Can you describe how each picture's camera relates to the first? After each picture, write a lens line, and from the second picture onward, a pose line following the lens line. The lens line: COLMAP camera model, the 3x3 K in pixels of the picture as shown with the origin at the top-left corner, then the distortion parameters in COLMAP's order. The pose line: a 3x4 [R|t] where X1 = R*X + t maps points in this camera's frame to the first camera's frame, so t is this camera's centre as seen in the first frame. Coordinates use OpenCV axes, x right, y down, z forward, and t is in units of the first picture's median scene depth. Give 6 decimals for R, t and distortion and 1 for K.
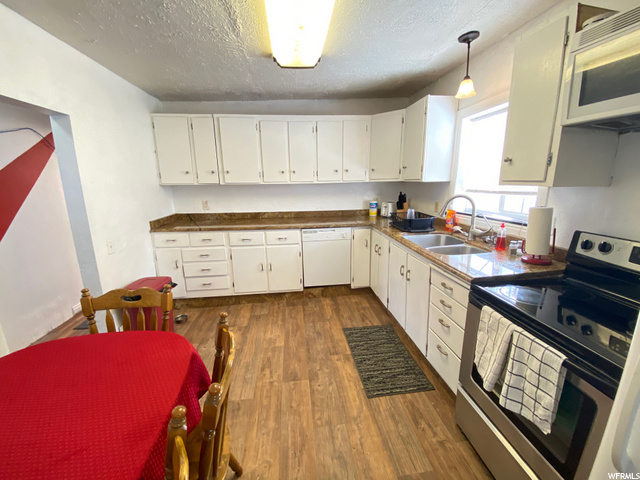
lens RADIAL K [[262.3, 0, 322.0], [0, 262.3, 237.8], [0, 0, 1]] dist [0.041633, -0.000815]
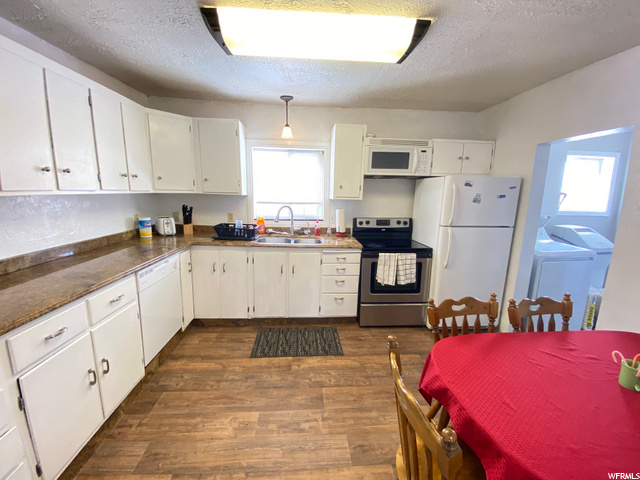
lens RADIAL K [[262.3, 0, 319.7], [0, 262.3, 238.8], [0, 0, 1]] dist [0.041633, -0.000815]
pose [[0.055224, -0.159915, 0.985585, -0.842621], [0.192950, 0.970194, 0.146606, -0.152418], [-0.979653, 0.182073, 0.084434, 0.713083]]
